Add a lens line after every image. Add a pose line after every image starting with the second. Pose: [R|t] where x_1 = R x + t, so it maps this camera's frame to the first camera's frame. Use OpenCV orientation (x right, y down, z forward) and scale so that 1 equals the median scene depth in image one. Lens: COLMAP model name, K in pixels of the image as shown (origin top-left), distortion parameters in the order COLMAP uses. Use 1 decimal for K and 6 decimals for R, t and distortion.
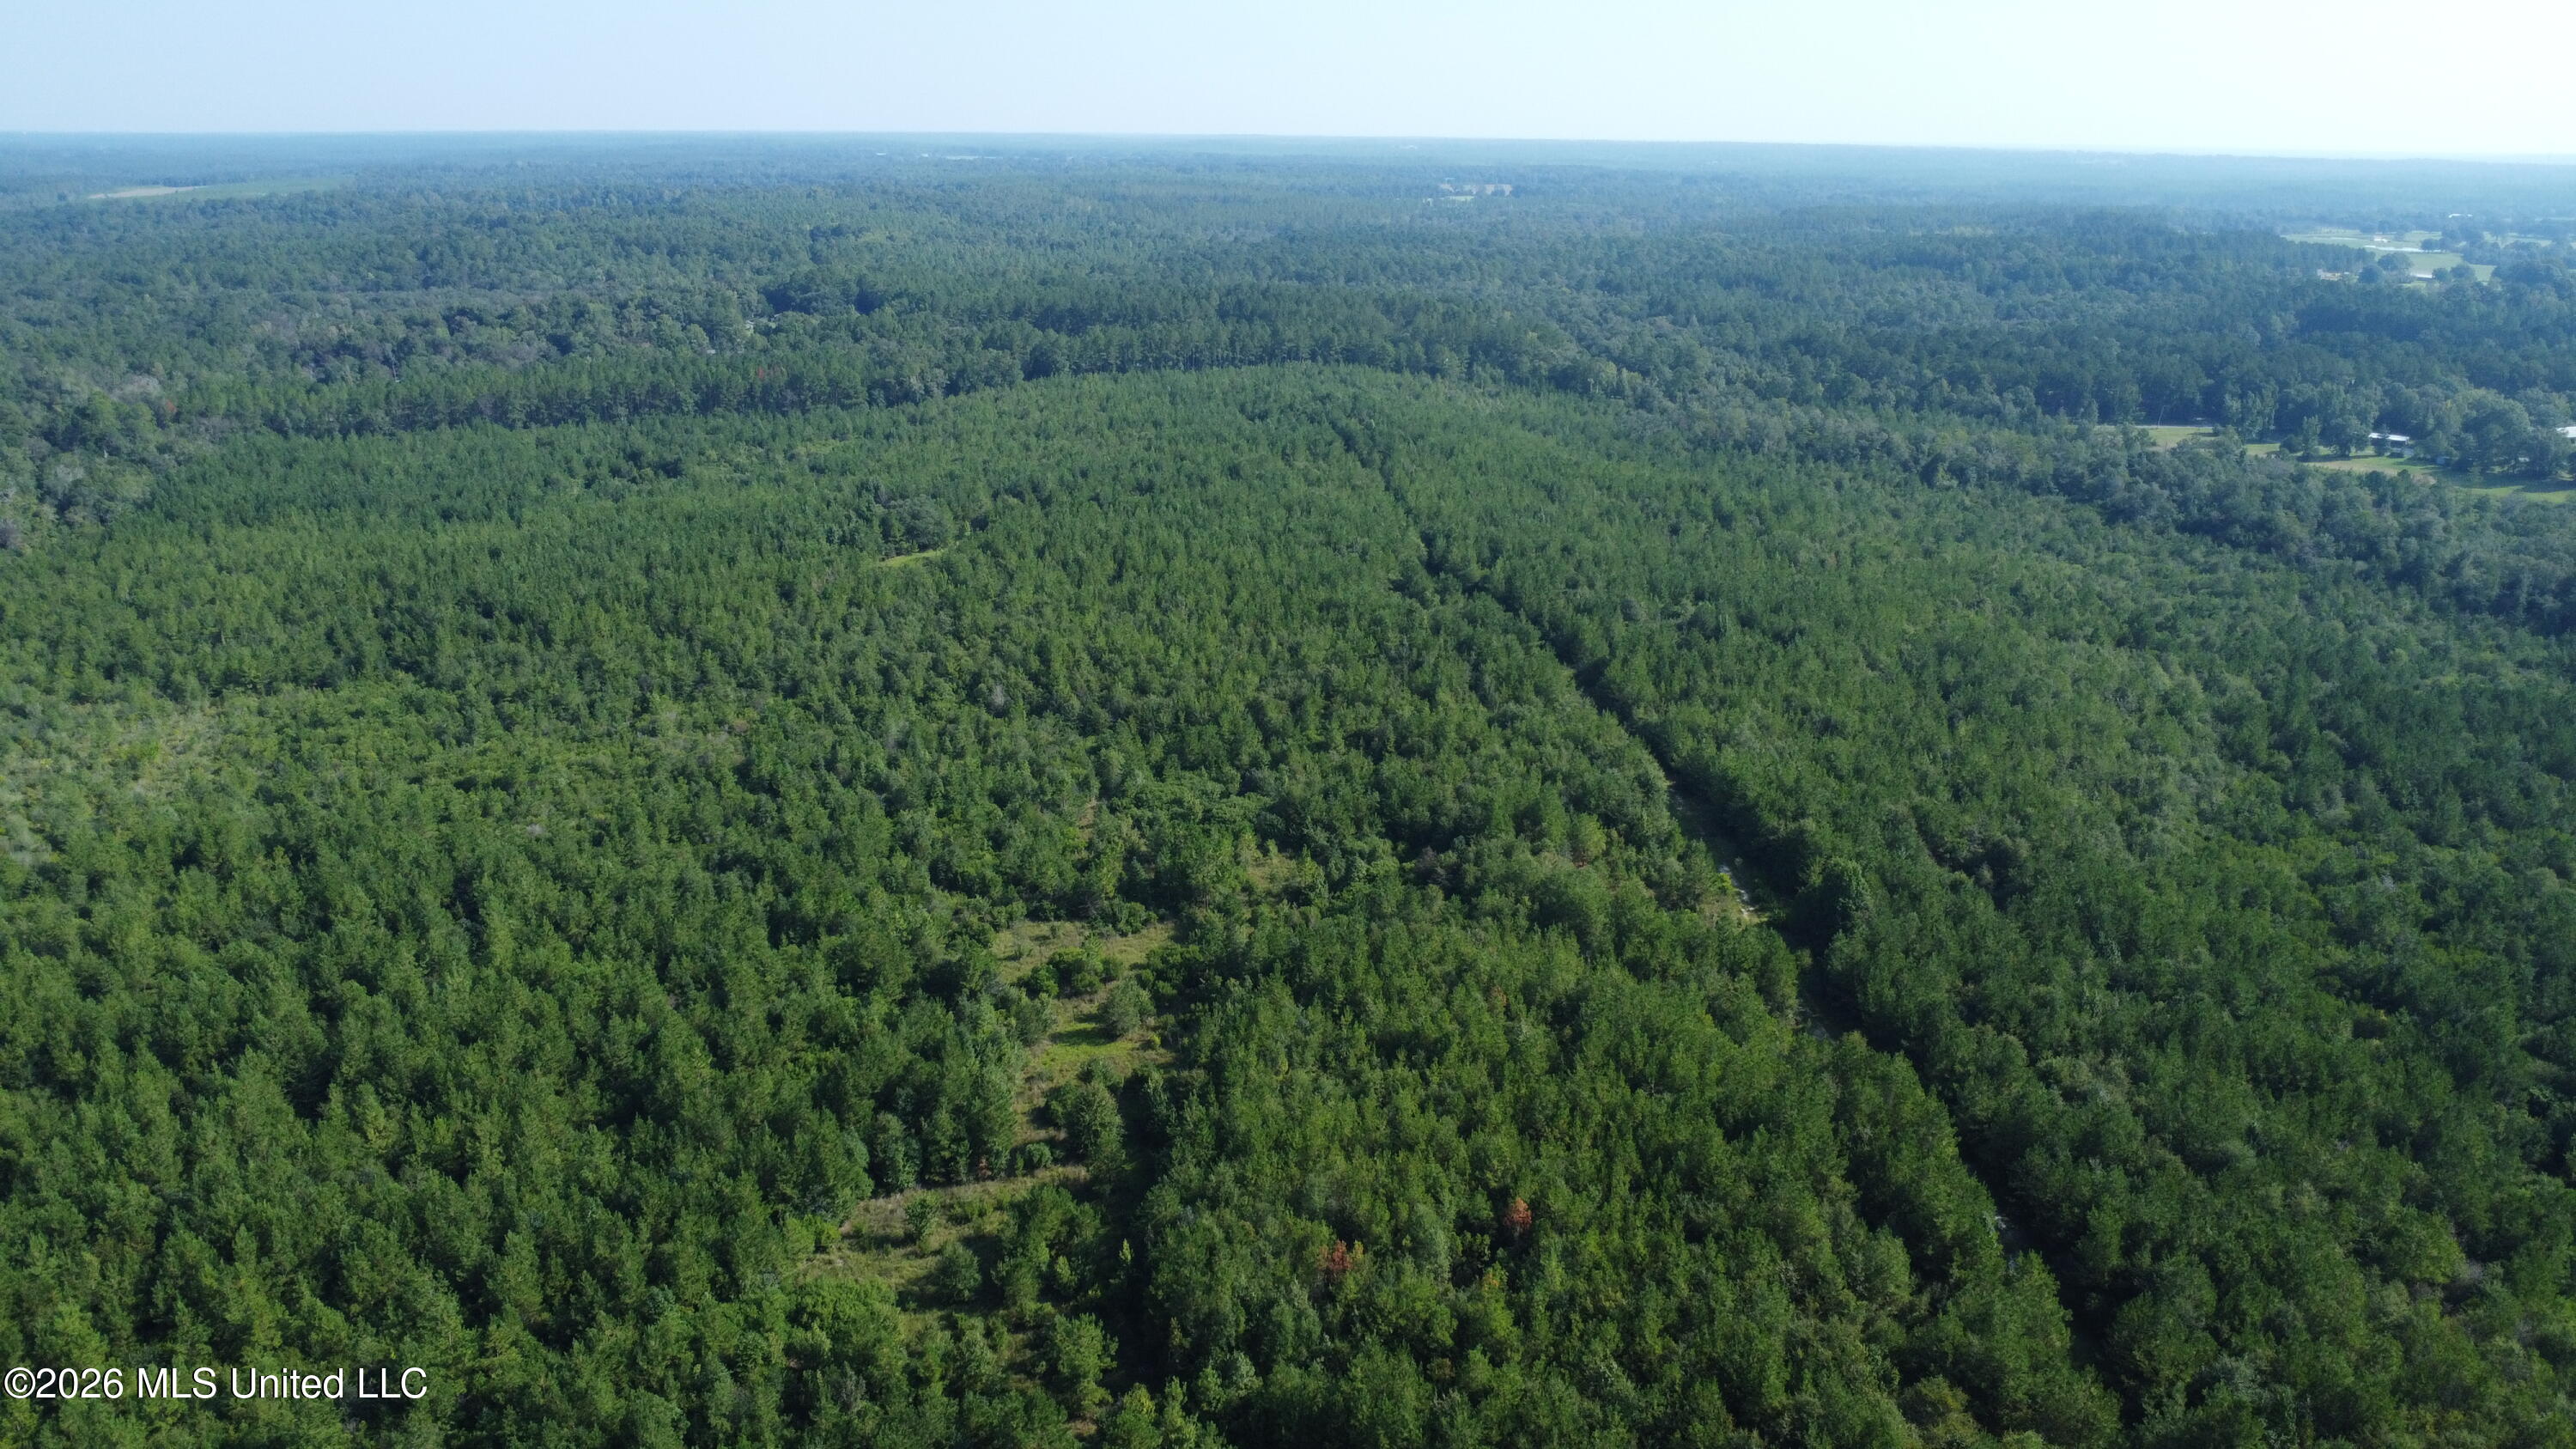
lens RADIAL K [[1864.8, 0, 1291.1], [0, 1864.8, 726.5], [0, 0, 1]] dist [-0.017435, -0.026420]
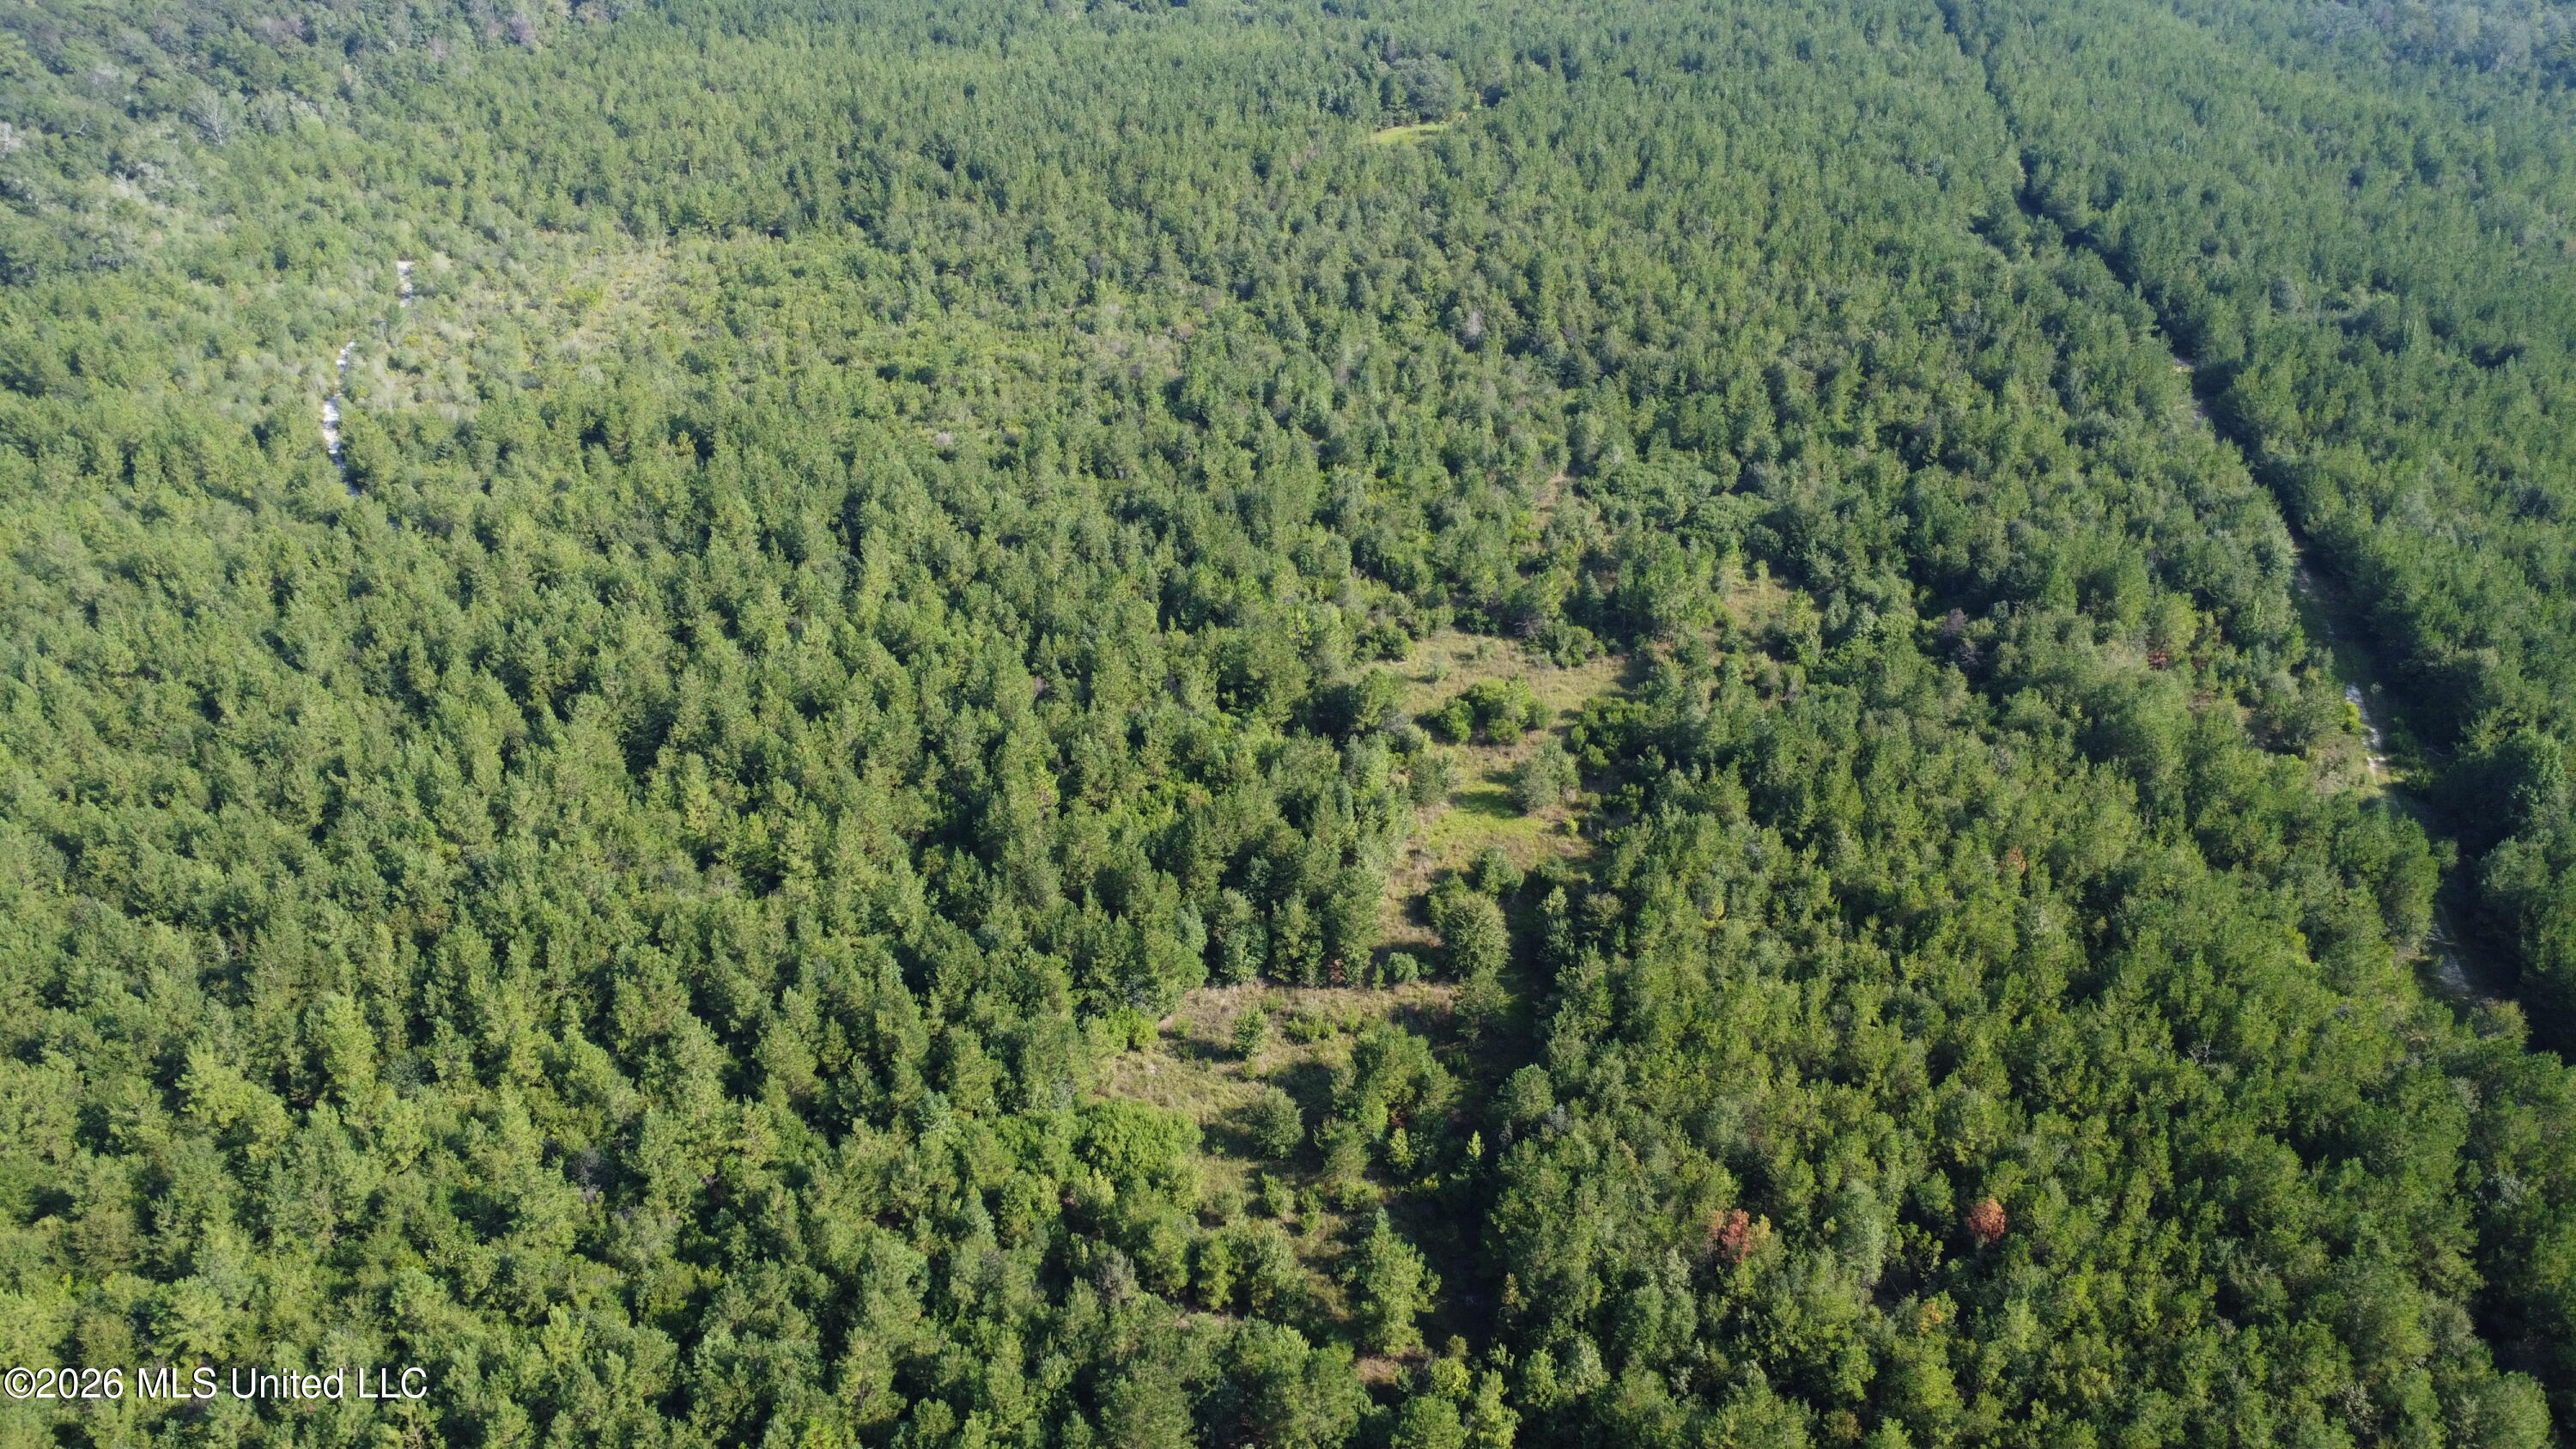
lens RADIAL K [[1864.8, 0, 1291.1], [0, 1864.8, 726.5], [0, 0, 1]] dist [-0.017435, -0.026420]
pose [[0.956720, 0.161180, -0.242296, 0.001091], [-0.098400, 0.962739, 0.251895, -0.051322], [0.273868, -0.217151, 0.936932, 0.144040]]
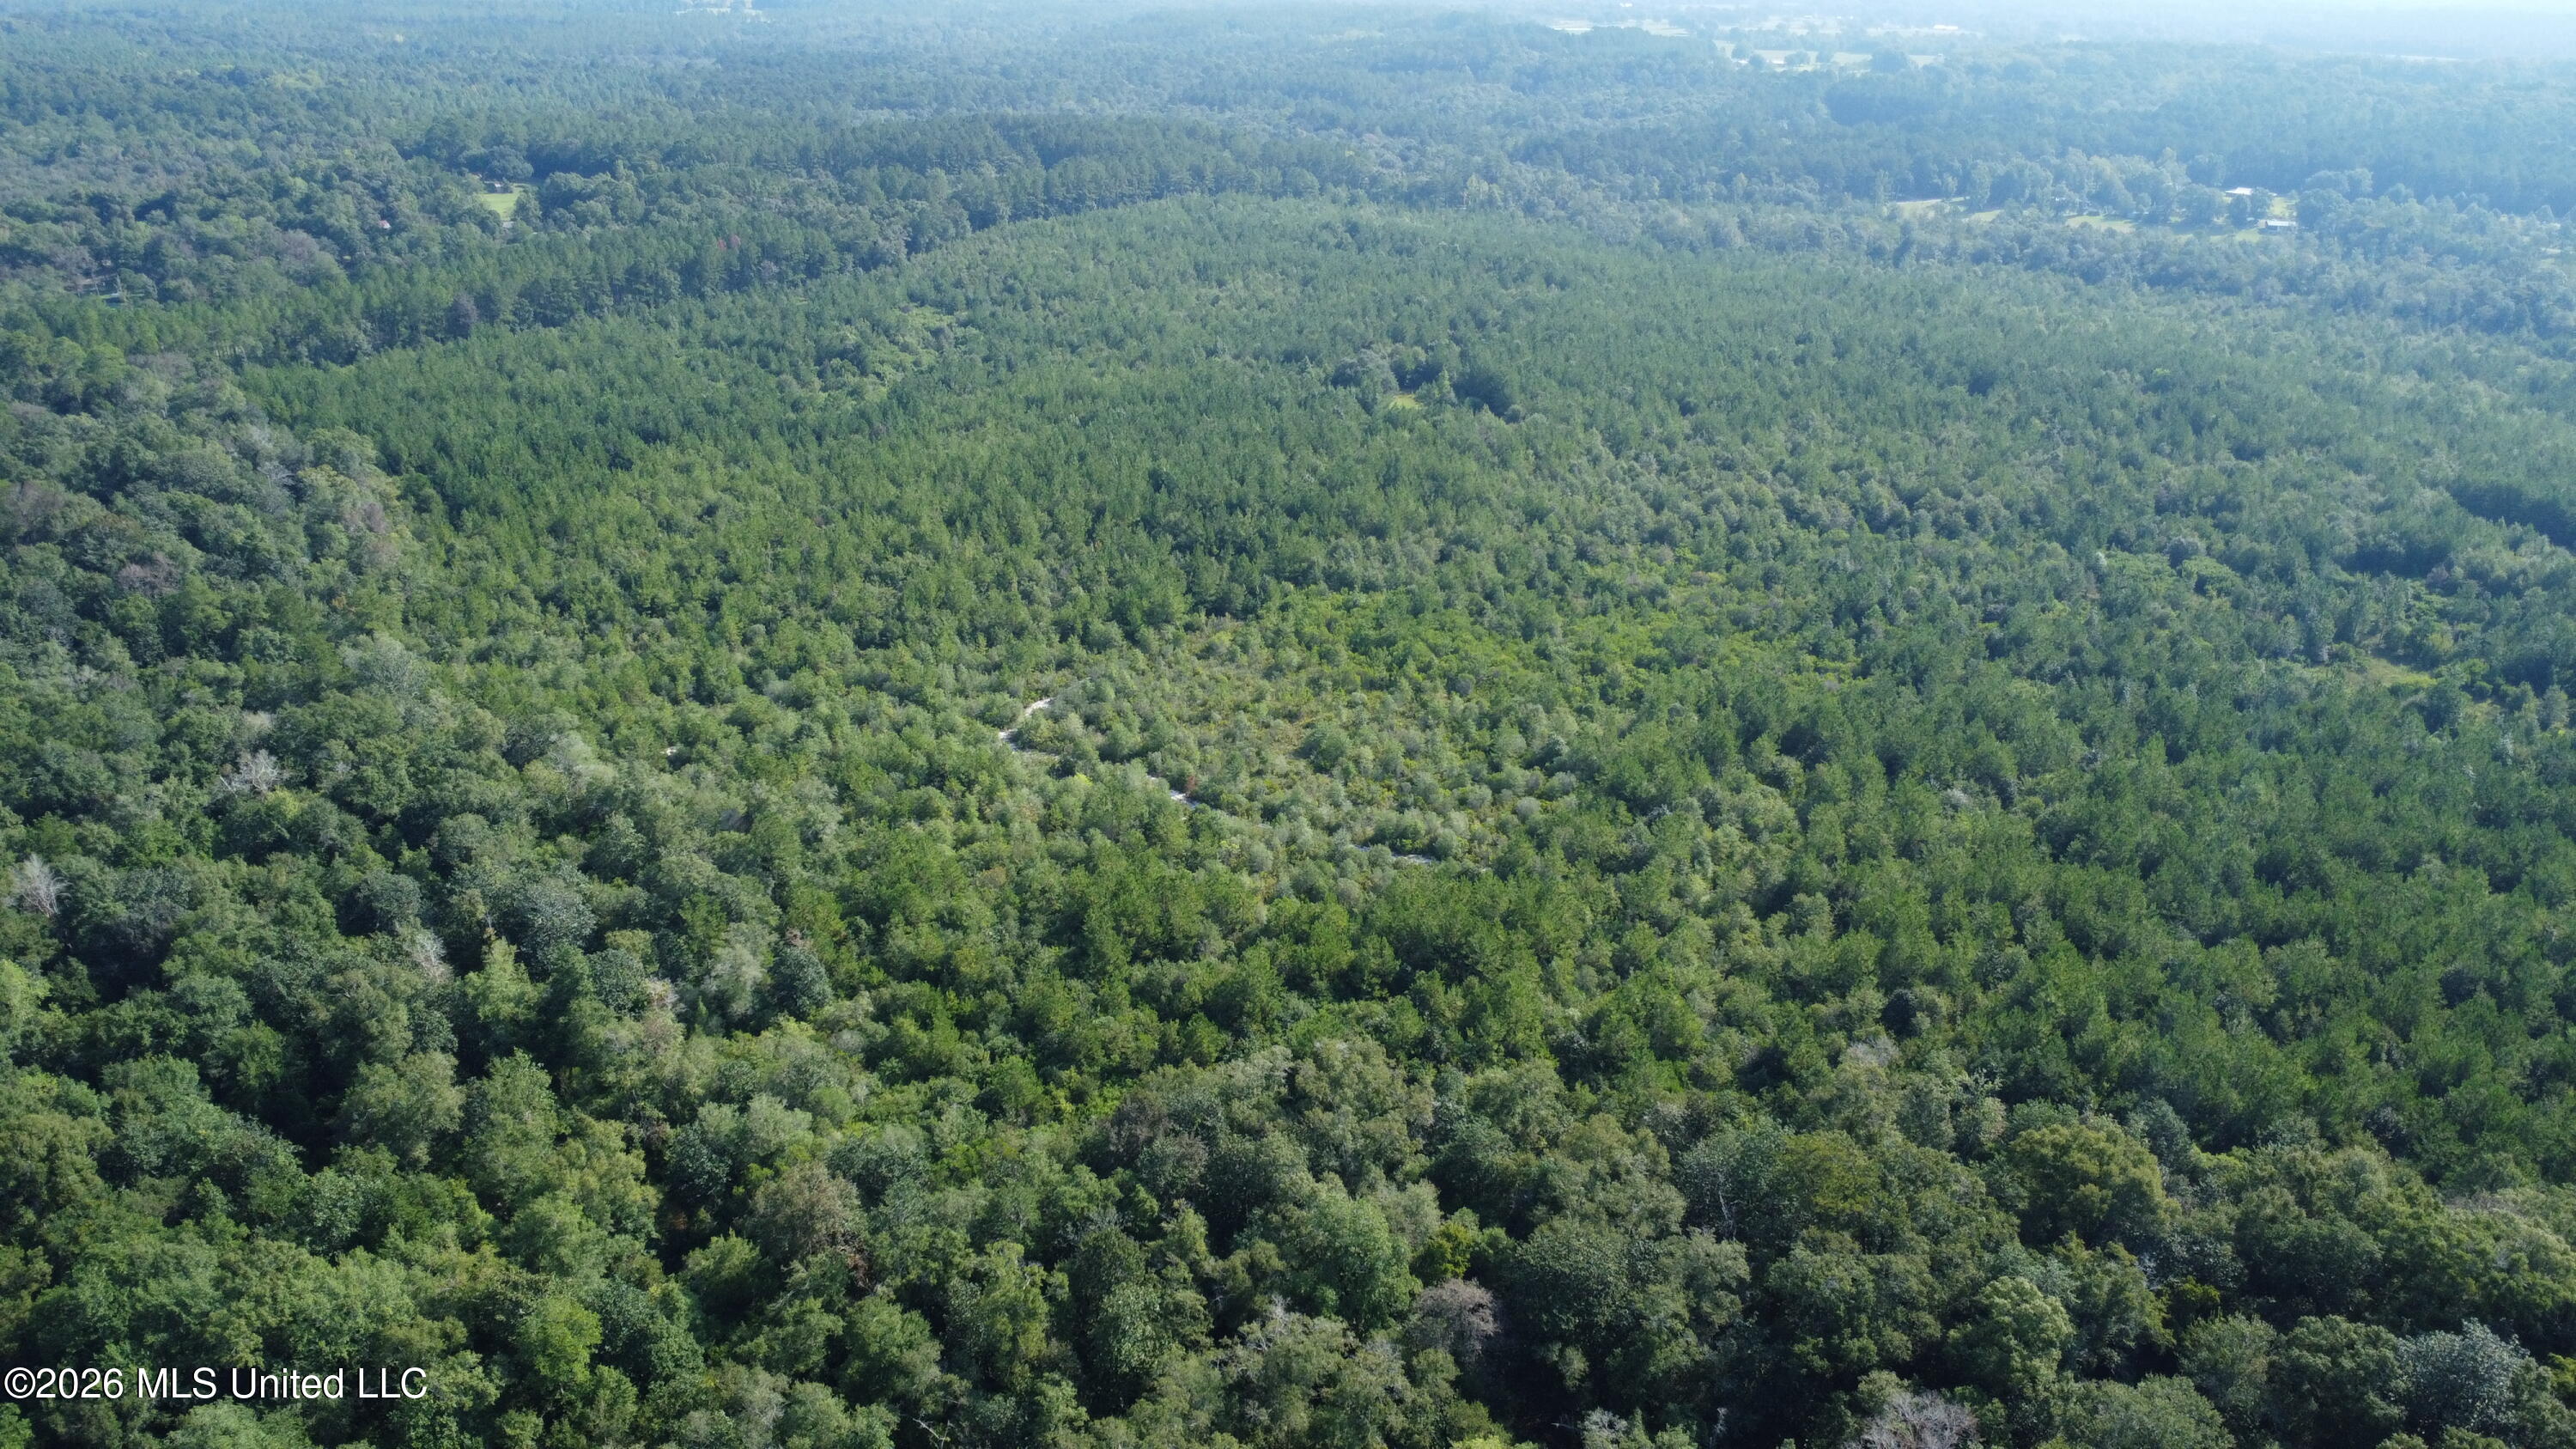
lens RADIAL K [[1864.8, 0, 1291.1], [0, 1864.8, 726.5], [0, 0, 1]] dist [-0.017435, -0.026420]
pose [[0.879185, -0.187019, 0.438244, -1.048269], [0.143954, 0.981027, 0.129856, -0.092994], [-0.454215, -0.051080, 0.889427, 0.193939]]
